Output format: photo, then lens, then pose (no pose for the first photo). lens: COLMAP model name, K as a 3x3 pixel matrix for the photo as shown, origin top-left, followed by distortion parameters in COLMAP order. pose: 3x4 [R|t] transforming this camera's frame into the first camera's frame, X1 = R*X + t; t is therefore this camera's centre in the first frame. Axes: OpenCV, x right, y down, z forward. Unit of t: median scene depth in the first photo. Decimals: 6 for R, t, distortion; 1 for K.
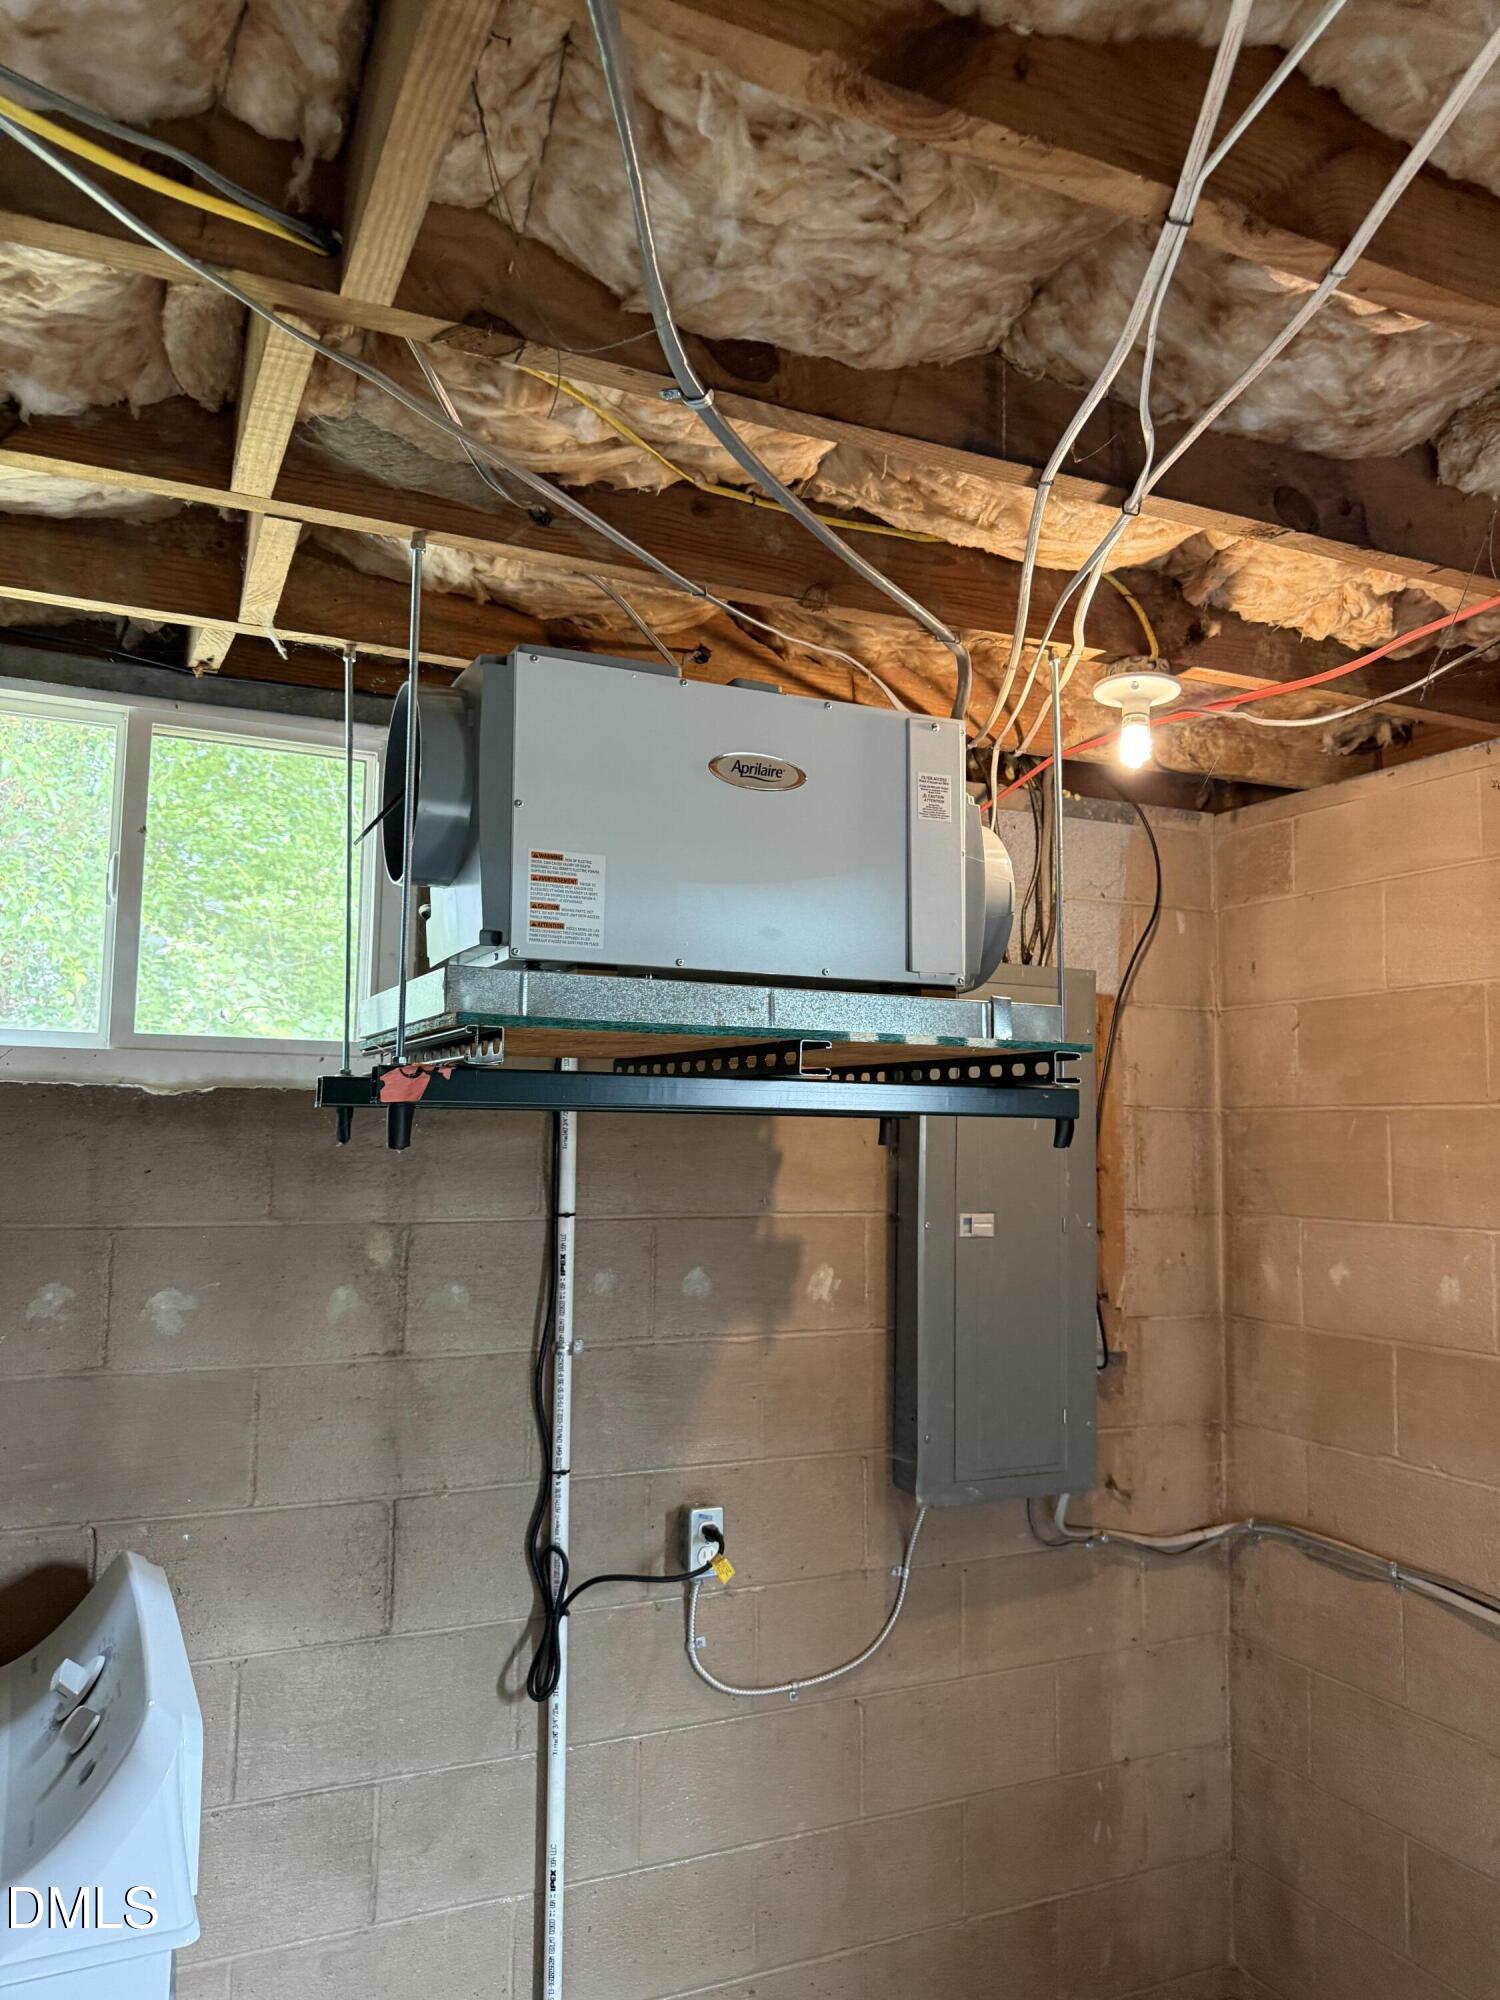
lens RADIAL K [[1419.9, 0, 746.4], [0, 1419.9, 1017.6], [0, 0, 1]] dist [0.156747, -0.245394]
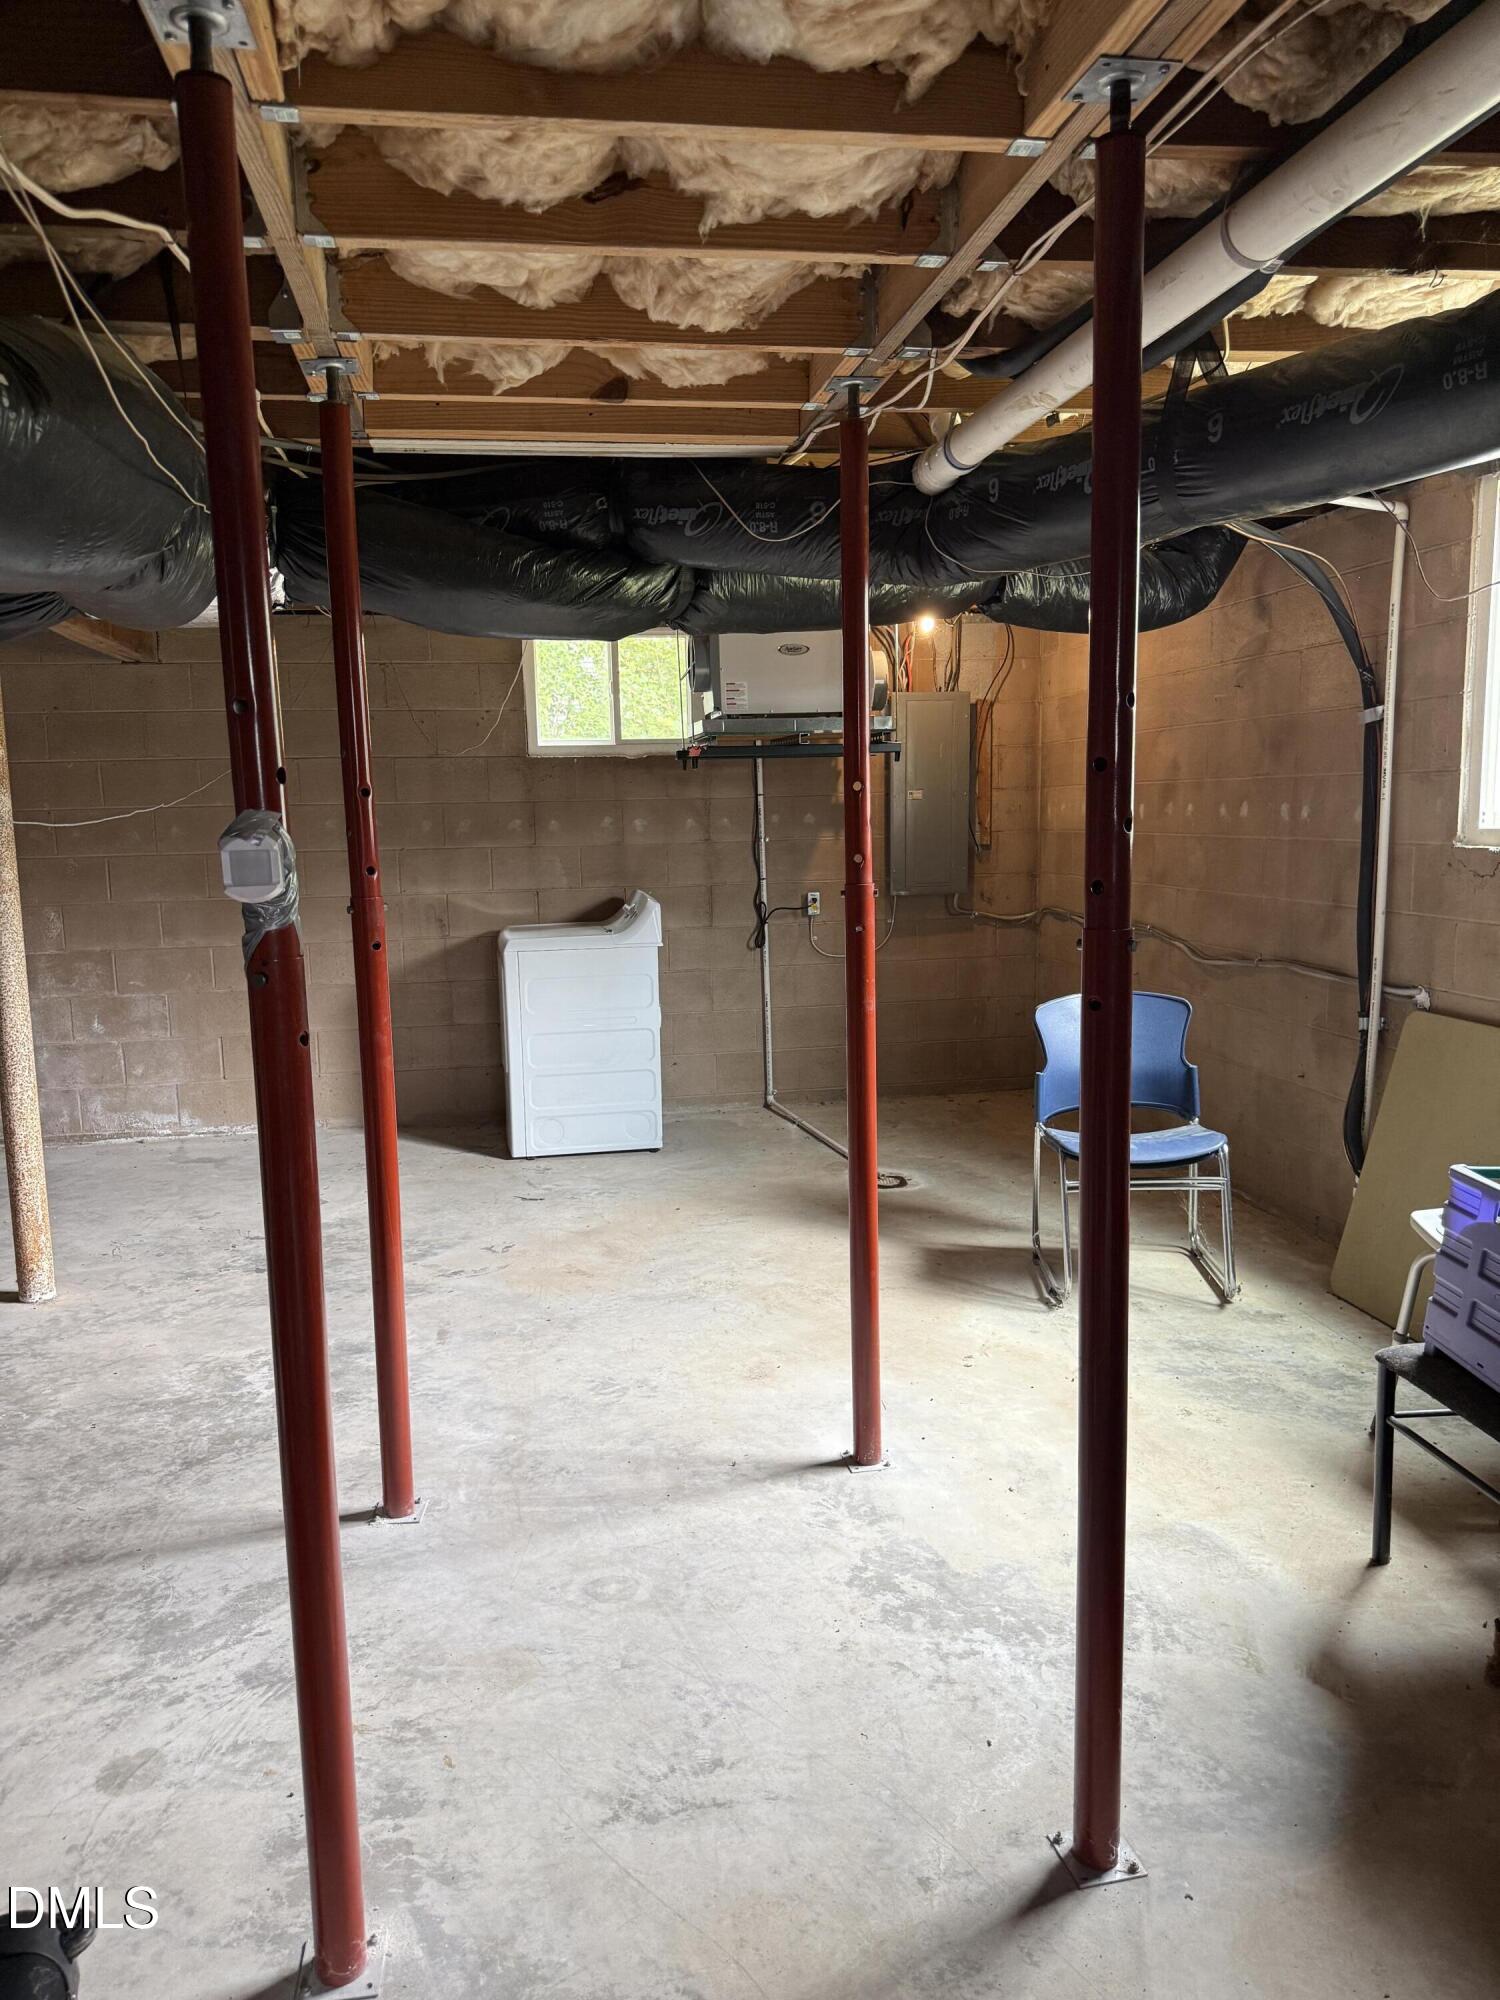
lens RADIAL K [[1419.9, 0, 746.4], [0, 1419.9, 1017.6], [0, 0, 1]] dist [0.156747, -0.245394]
pose [[0.963870, 0.001392, -0.266371, 0.659074], [0.060515, 0.972696, 0.224056, -0.078227], [0.259410, -0.232081, 0.937467, -1.956563]]
